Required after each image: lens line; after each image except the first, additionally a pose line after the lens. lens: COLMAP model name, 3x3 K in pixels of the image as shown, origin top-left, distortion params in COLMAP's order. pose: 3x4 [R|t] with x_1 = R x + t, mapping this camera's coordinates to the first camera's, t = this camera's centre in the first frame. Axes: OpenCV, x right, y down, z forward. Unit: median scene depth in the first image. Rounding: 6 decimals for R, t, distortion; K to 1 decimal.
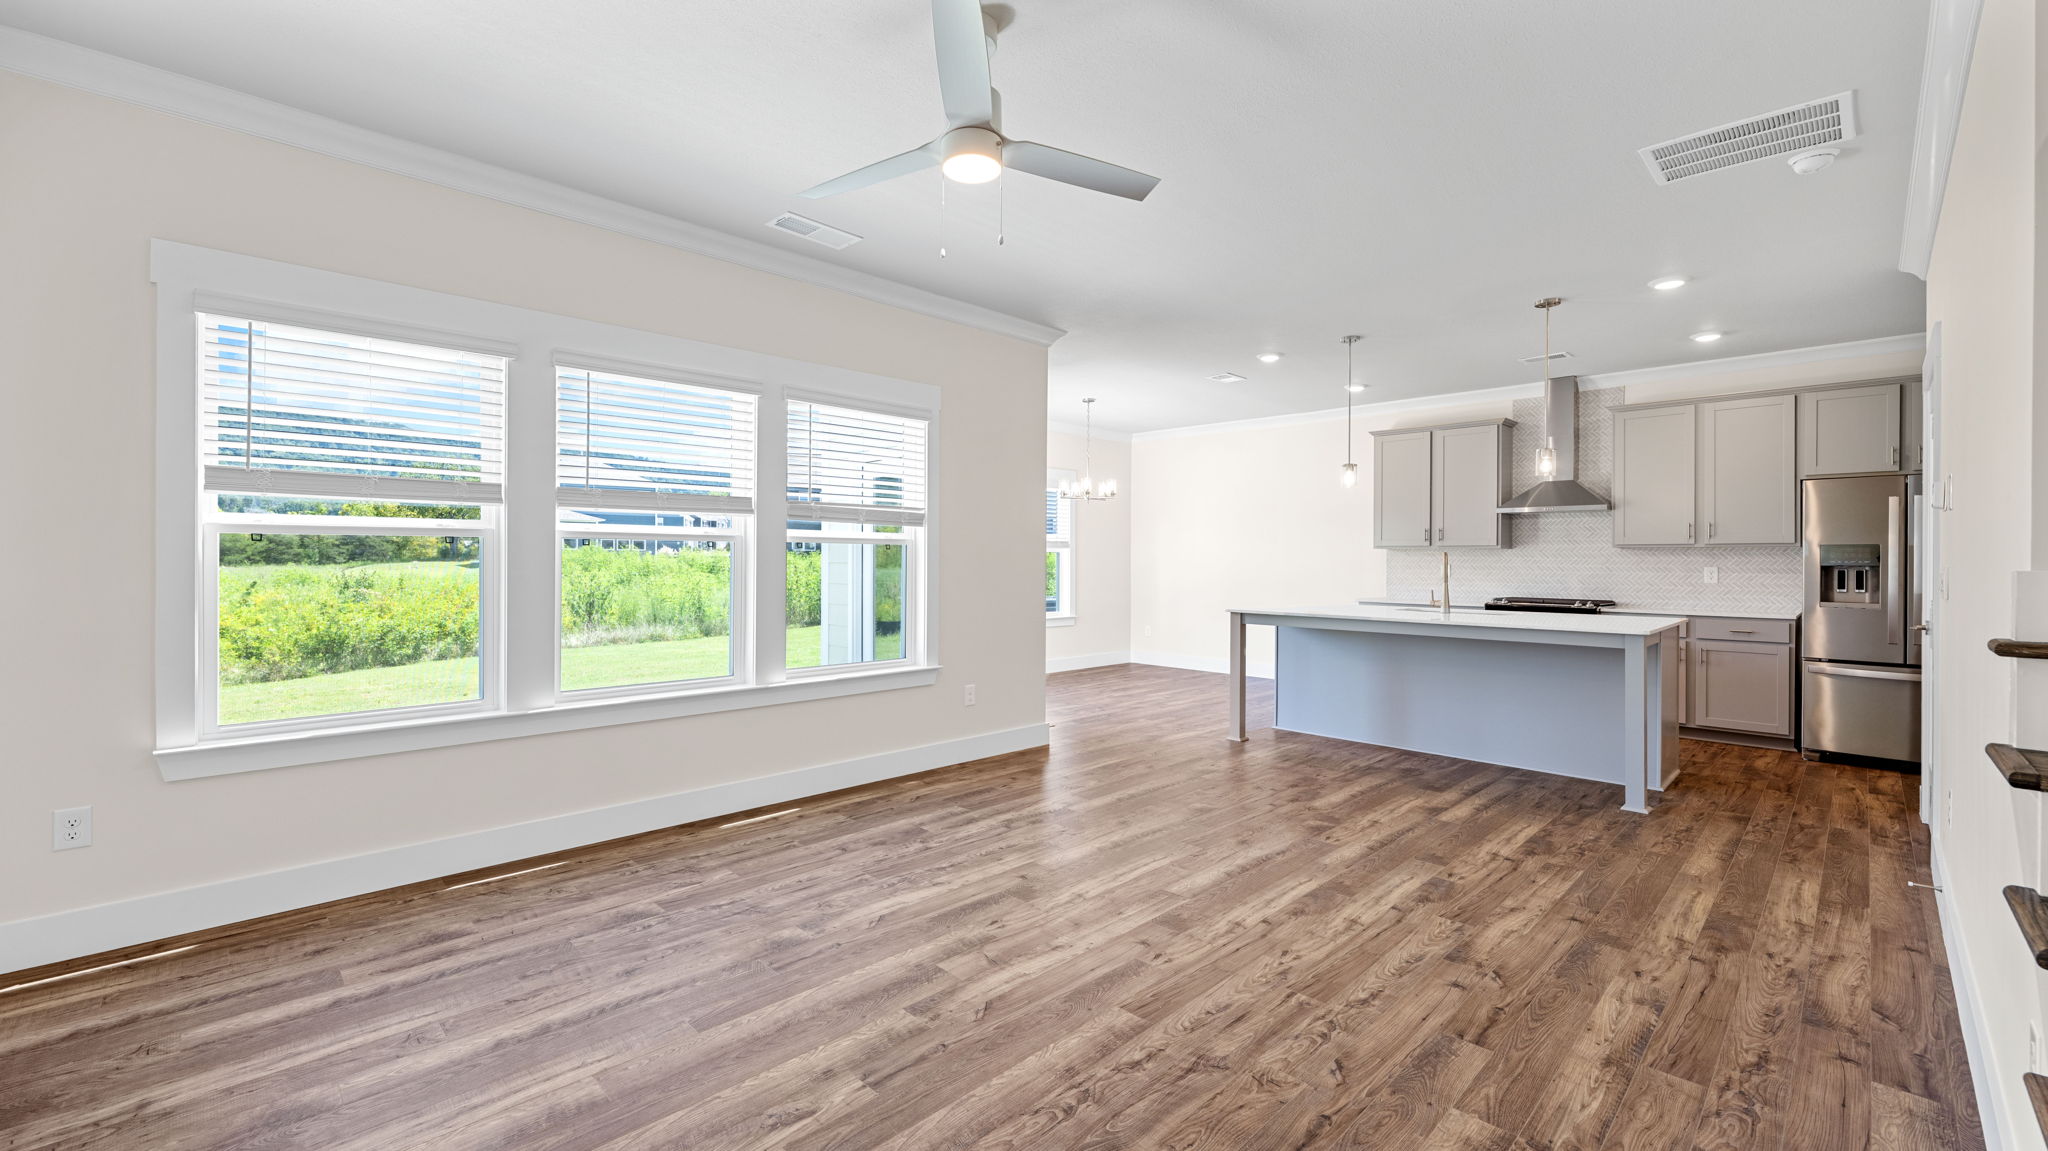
lens RADIAL K [[836.6, 0, 1018.5], [0, 836.6, 560.5], [0, 0, 1]] dist [-0.000276, 0.000026]
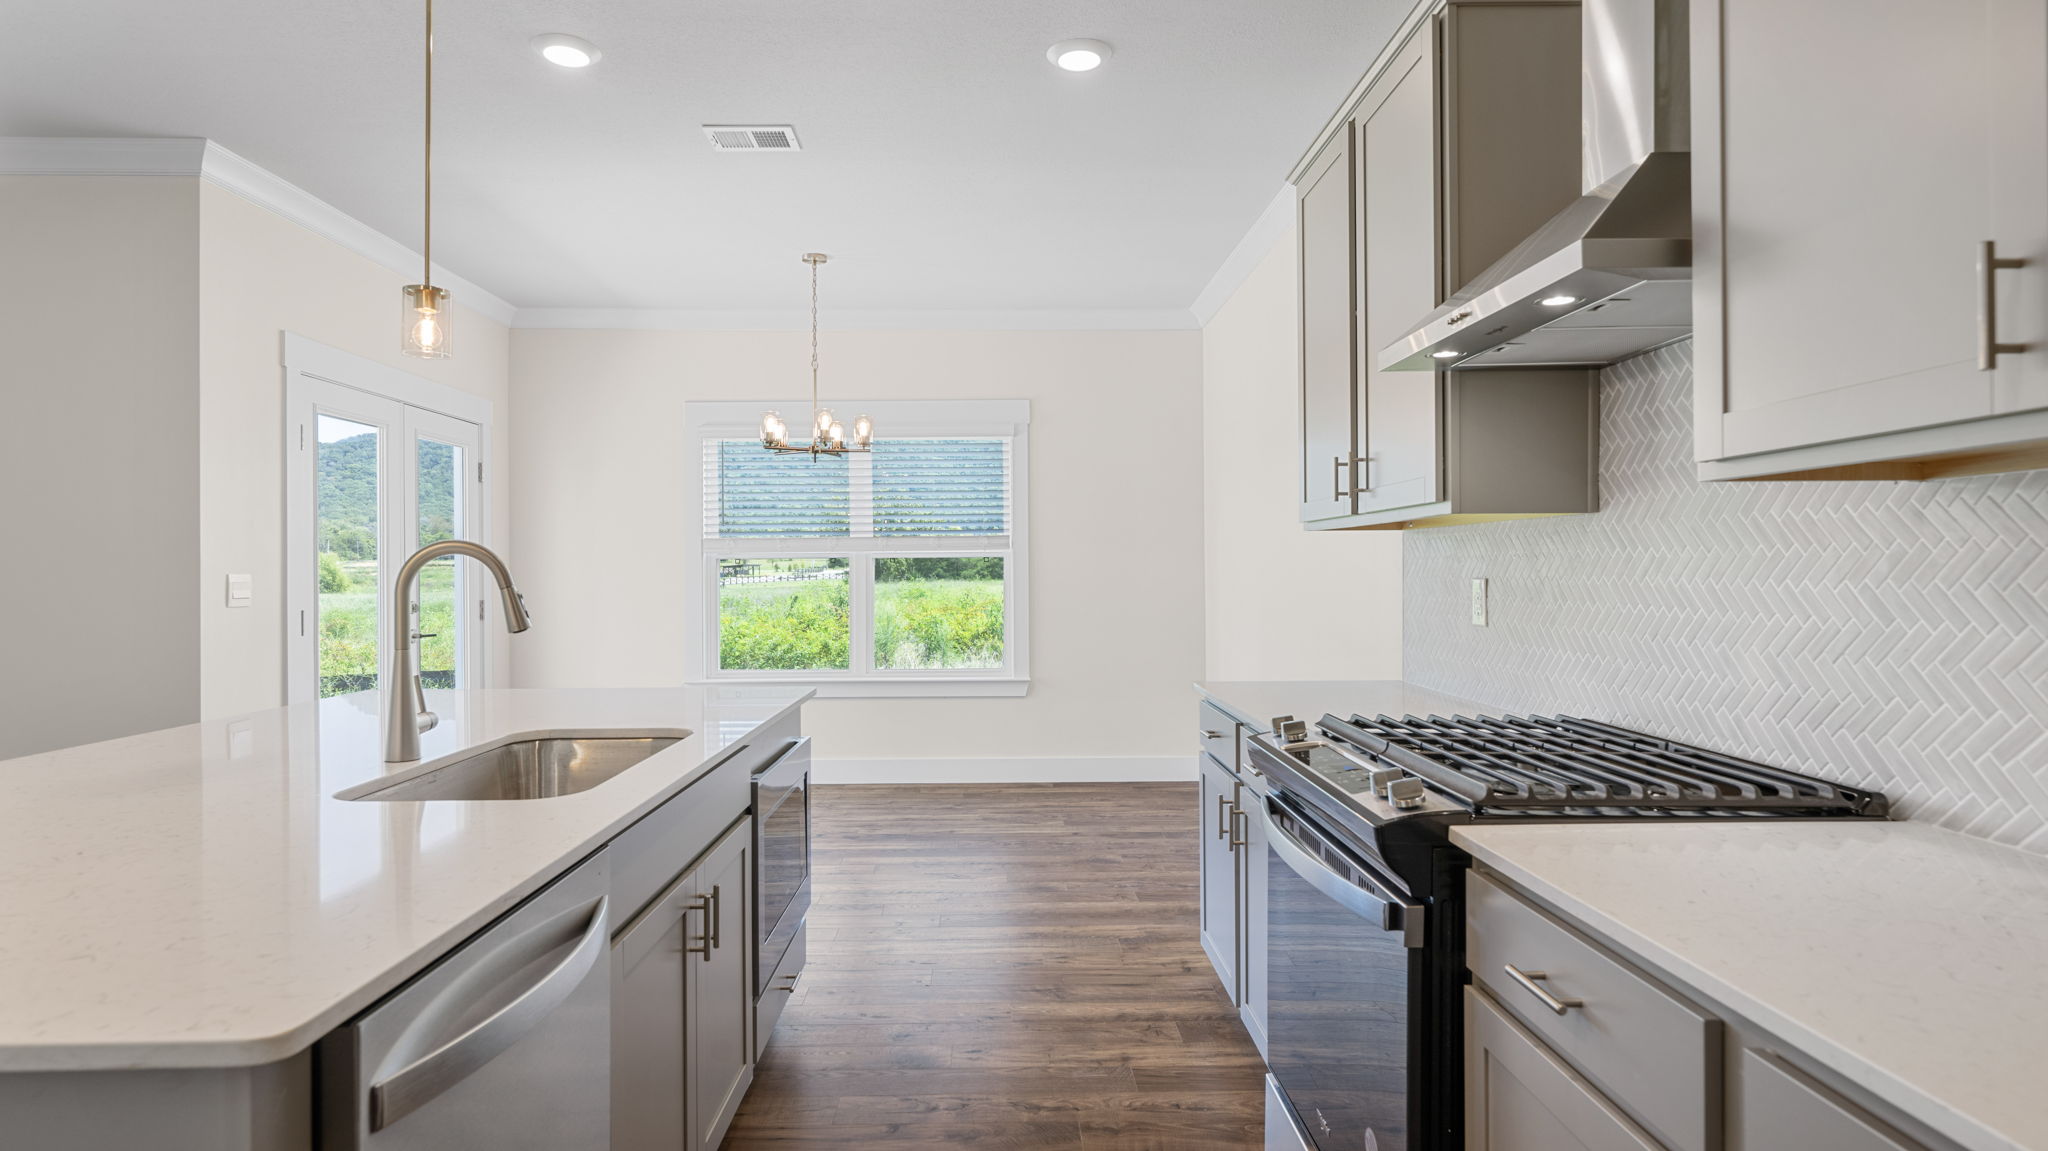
lens RADIAL K [[1080.0, 0, 1013.5], [0, 1080.0, 568.8], [0, 0, 1]] dist [0.001010, 0.000440]
pose [[0.724698, -0.010400, -0.688988, 1.311635], [0.008914, 0.999944, -0.005718, 0.004313], [0.689009, -0.001998, 0.724750, 1.278712]]
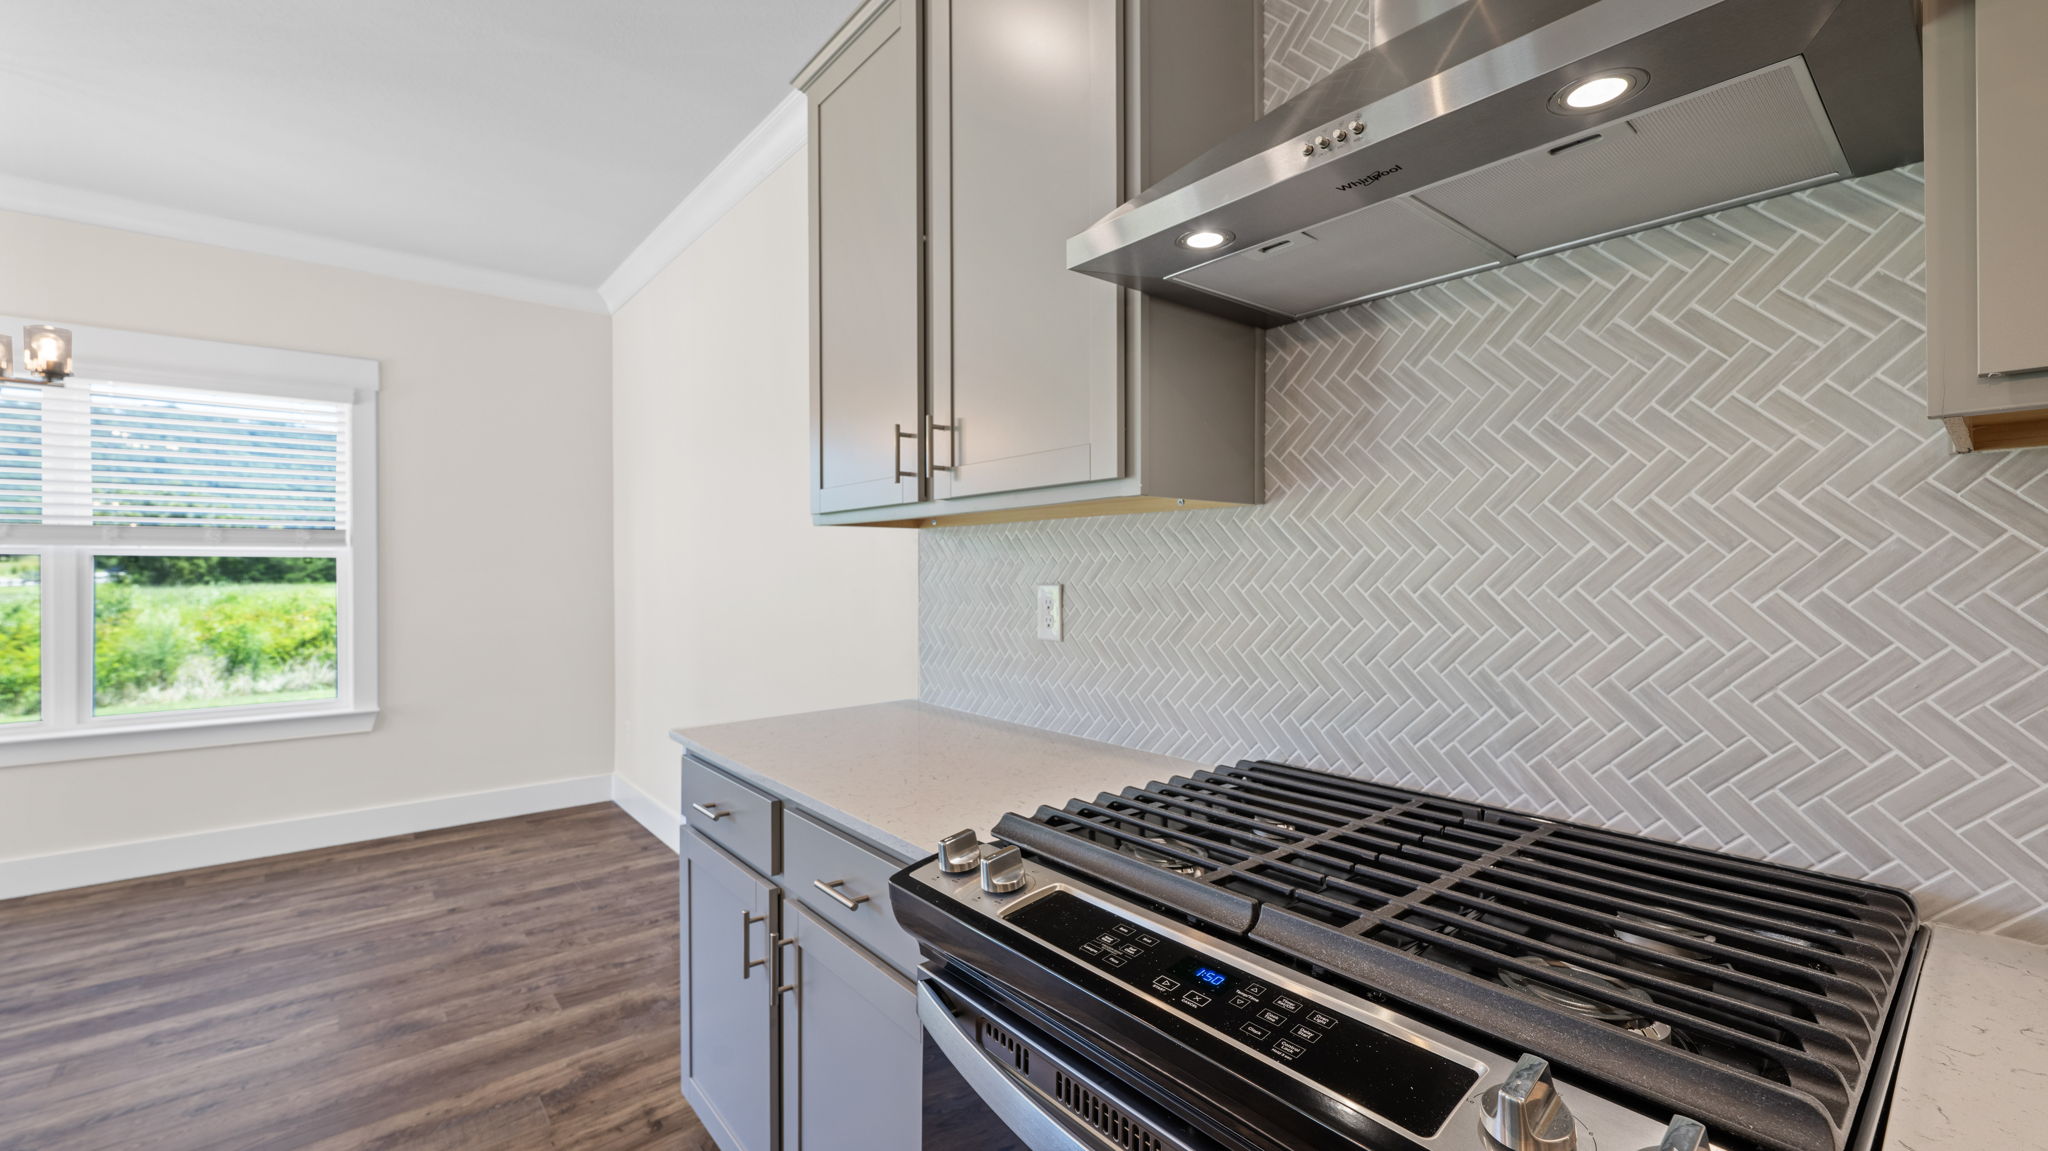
lens RADIAL K [[836.6, 0, 1017.1], [0, 836.6, 572.9], [0, 0, 1]] dist [-0.000276, 0.000026]
pose [[0.995900, -0.008256, -0.090084, 1.059476], [0.008341, 0.999965, 0.000559, 0.002394], [0.090076, -0.001308, 0.995934, 1.546057]]
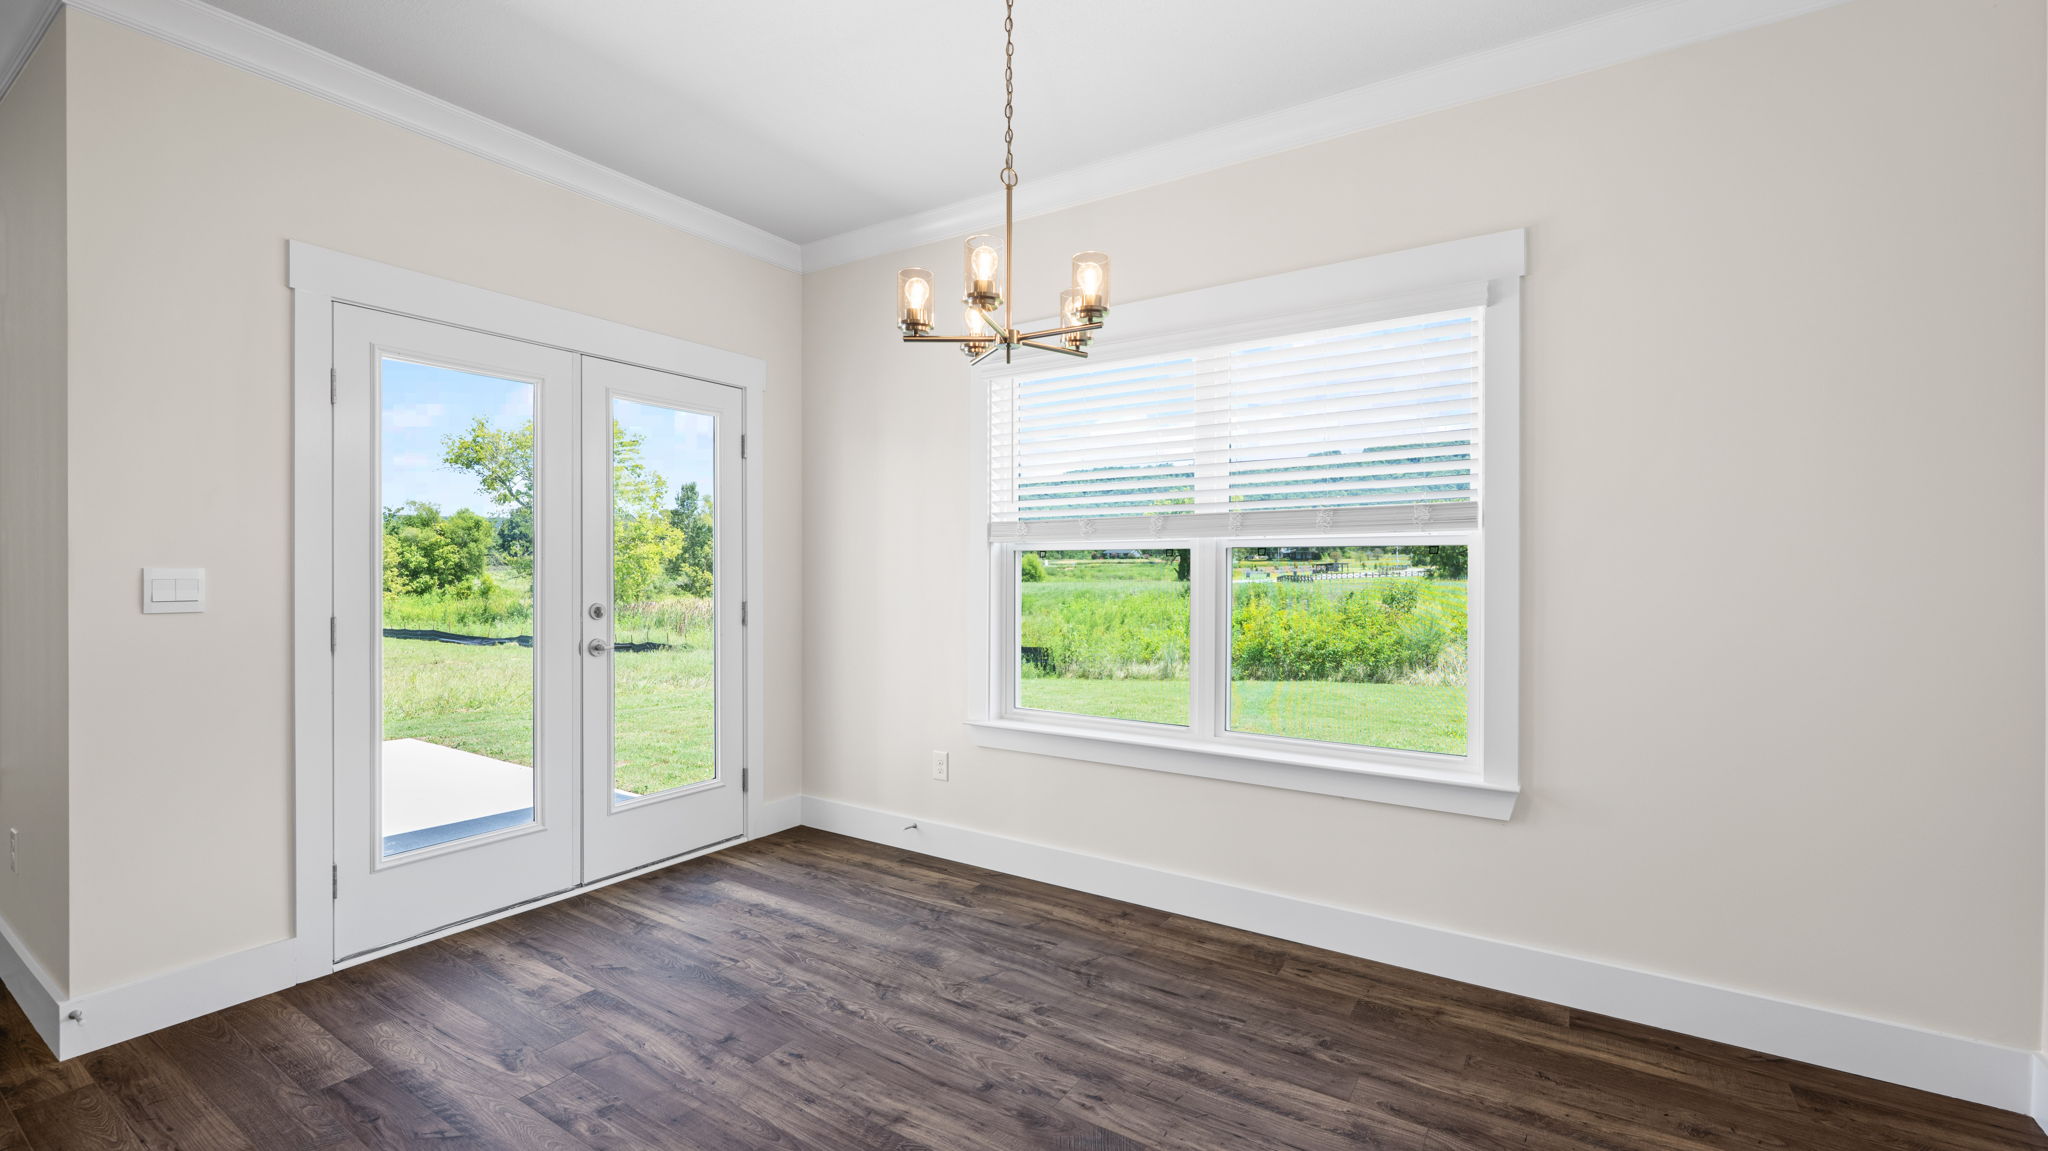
lens RADIAL K [[863.9, 0, 1014.1], [0, 863.9, 572.4], [0, 0, 1]] dist [-0.004809, 0.000594]
pose [[0.203705, -0.000715, -0.979032, 0.746489], [-0.001596, 0.999998, -0.001063, 0.000317], [0.979031, 0.001779, 0.203703, 1.991512]]
